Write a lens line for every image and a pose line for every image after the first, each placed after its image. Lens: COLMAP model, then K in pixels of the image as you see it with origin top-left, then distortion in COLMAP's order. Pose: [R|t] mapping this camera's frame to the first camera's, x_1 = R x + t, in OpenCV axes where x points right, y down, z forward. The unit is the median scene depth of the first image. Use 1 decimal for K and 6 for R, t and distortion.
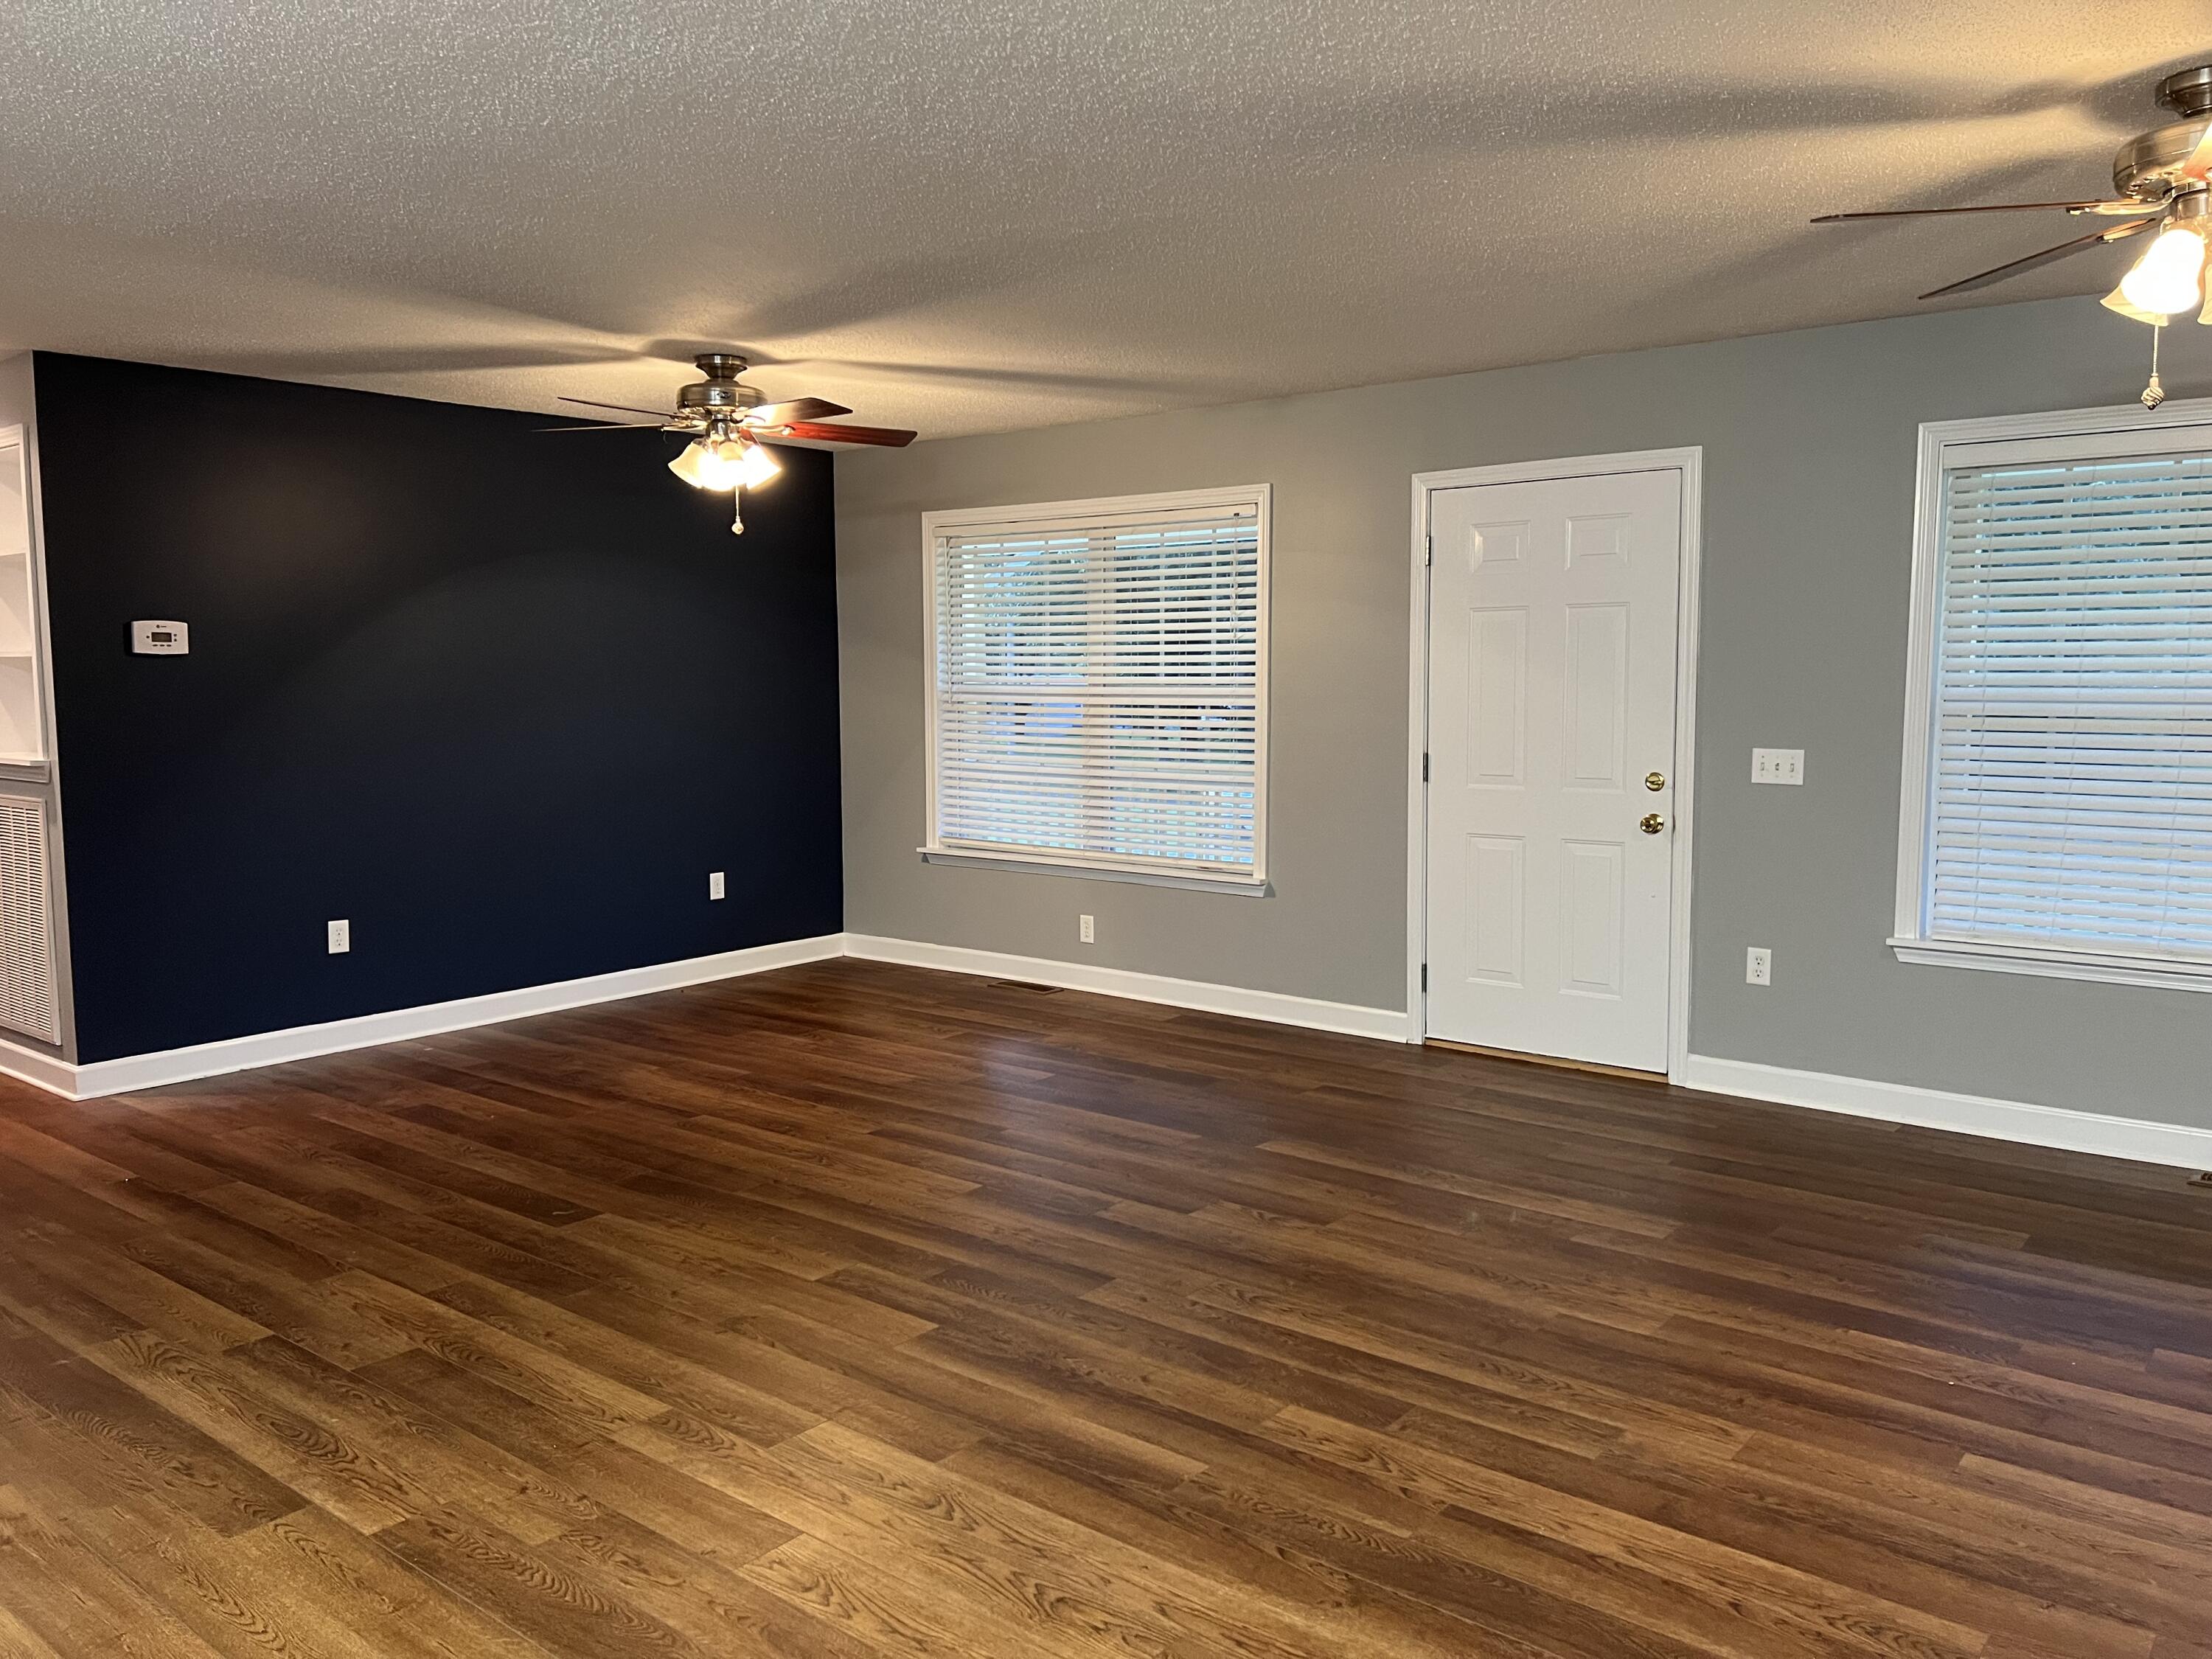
lens RADIAL K [[1660.5, 0, 1113.0], [0, 1660.5, 823.4], [0, 0, 1]] dist [0.004660, -0.018201]
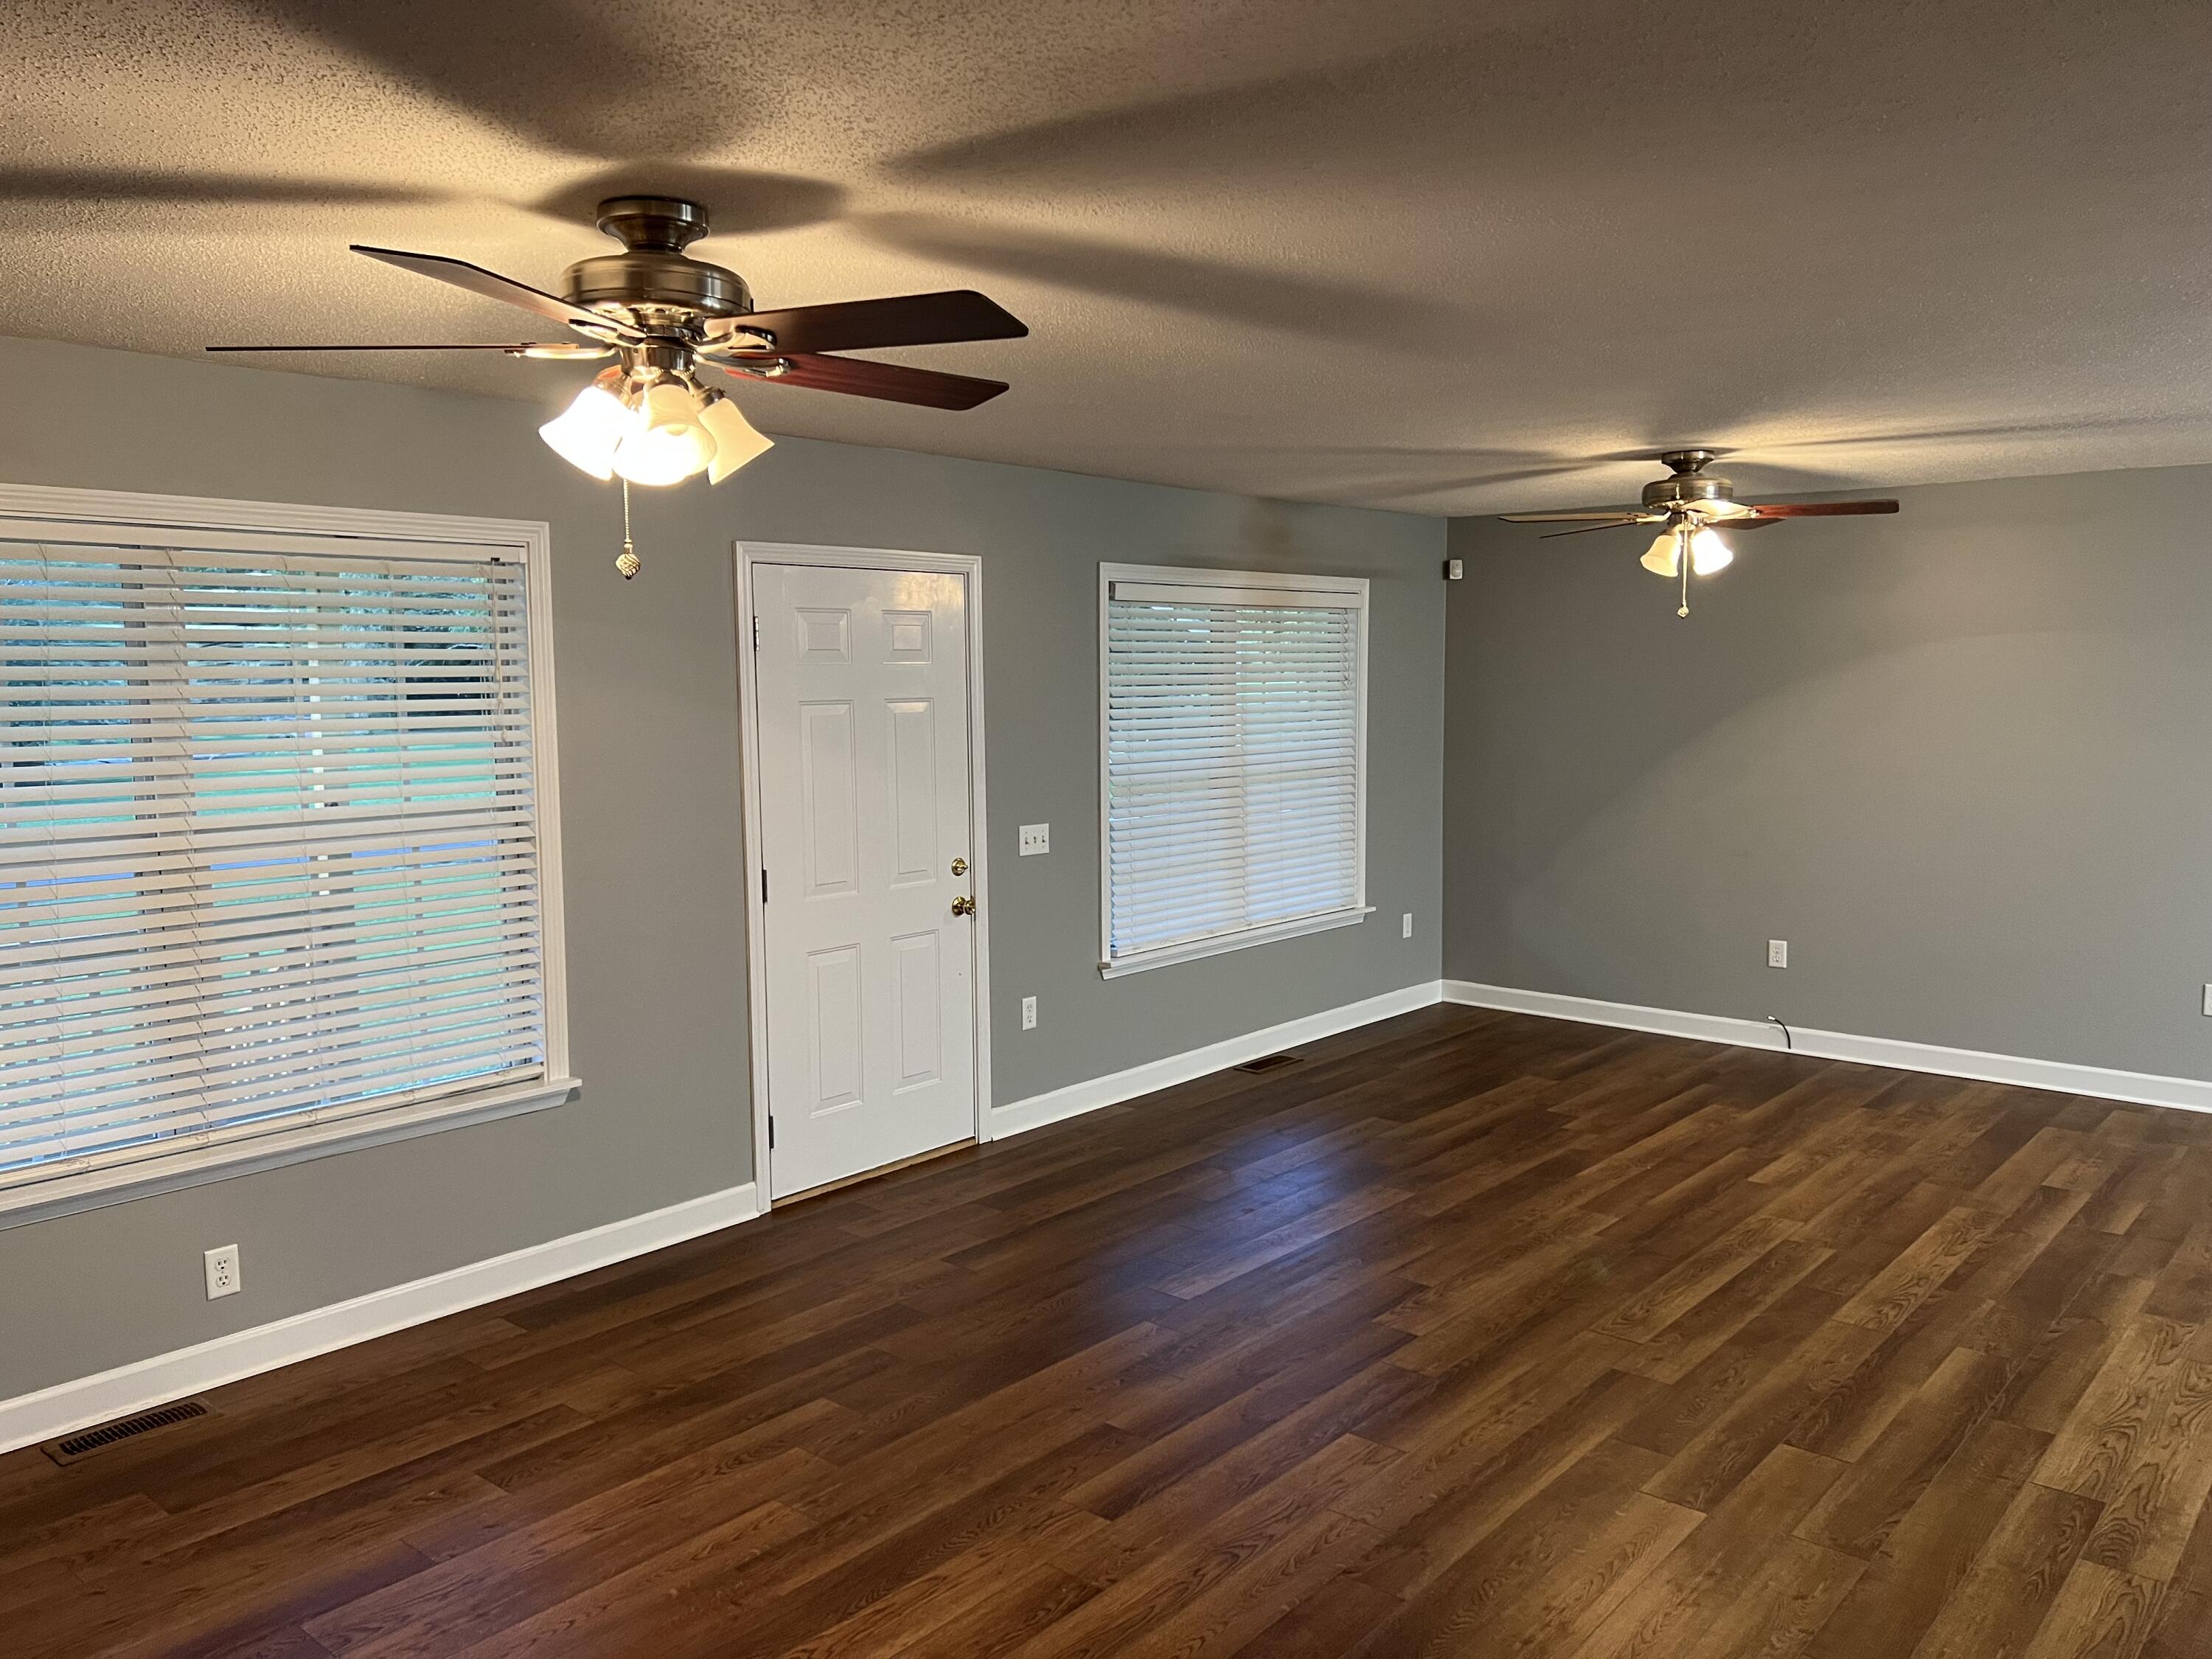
lens RADIAL K [[1660.5, 0, 1113.9], [0, 1660.5, 831.1], [0, 0, 1]] dist [0.004660, -0.018201]
pose [[0.053626, -0.102892, 0.993246, -1.077292], [0.110044, 0.989228, 0.096535, -0.209010], [-0.992479, 0.104124, 0.064371, 1.275160]]
